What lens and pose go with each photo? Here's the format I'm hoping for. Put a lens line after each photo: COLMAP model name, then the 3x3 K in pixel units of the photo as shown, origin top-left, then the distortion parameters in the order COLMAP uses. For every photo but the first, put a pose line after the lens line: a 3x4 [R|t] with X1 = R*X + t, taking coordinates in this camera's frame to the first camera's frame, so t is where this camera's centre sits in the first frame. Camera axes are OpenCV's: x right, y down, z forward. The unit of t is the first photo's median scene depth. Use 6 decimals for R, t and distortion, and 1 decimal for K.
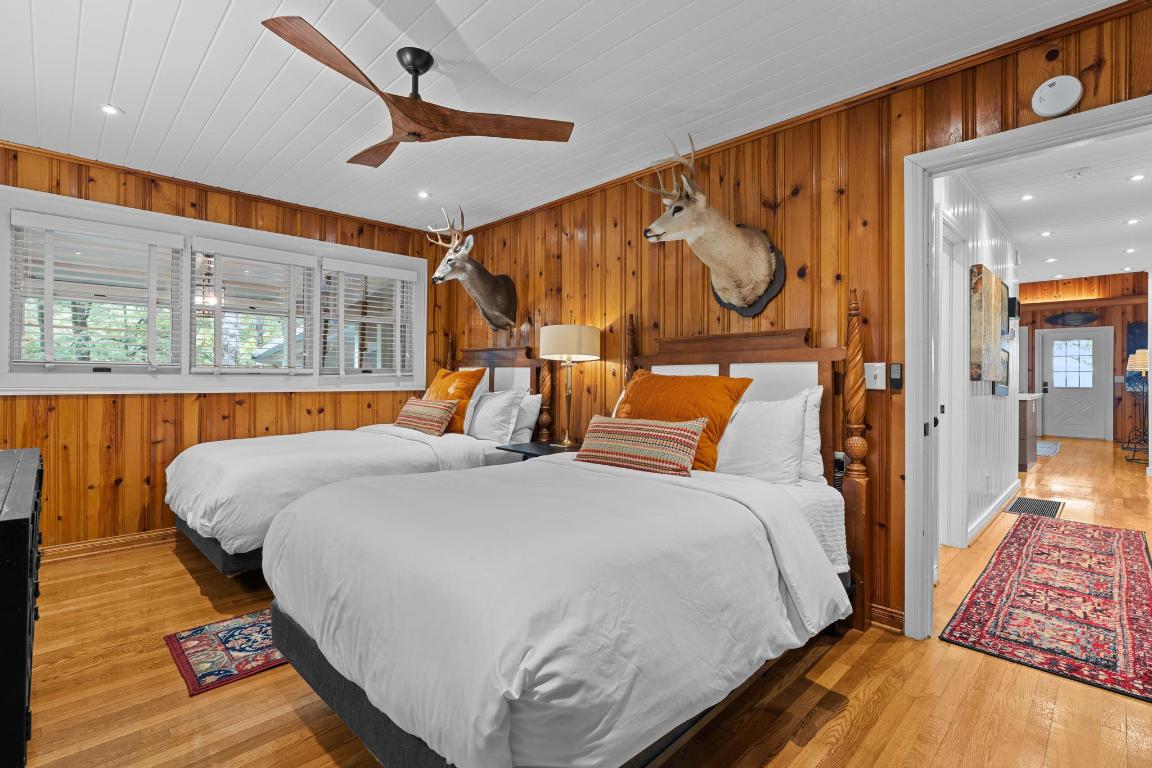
lens RADIAL K [[540.8, 0, 576.0], [0, 540.8, 384.0], [0, 0, 1]] dist [-0.000750, 0.000284]
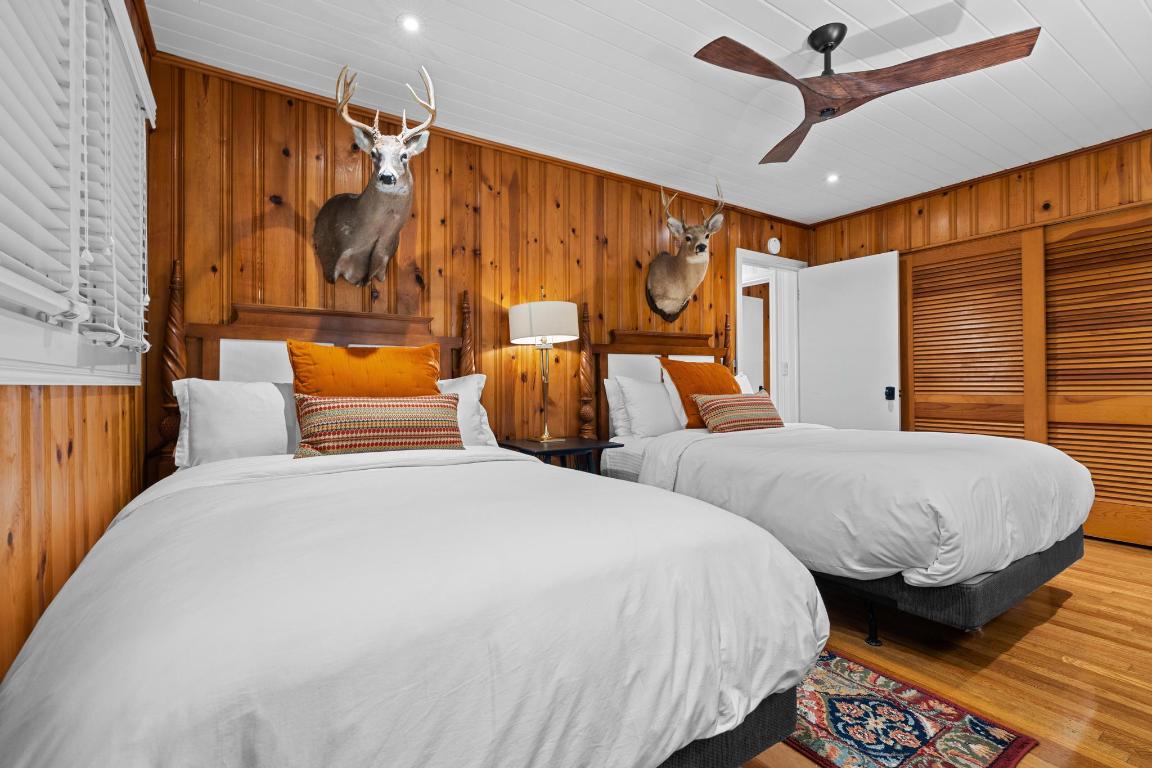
lens RADIAL K [[521.8, 0, 572.9], [0, 521.8, 387.0], [0, 0, 1]] dist [-0.002957, 0.000253]
pose [[0.197958, -0.009697, 0.980163, -1.285067], [0.021837, 0.999747, 0.005481, 0.037324], [-0.979967, 0.020318, 0.198119, 1.222809]]
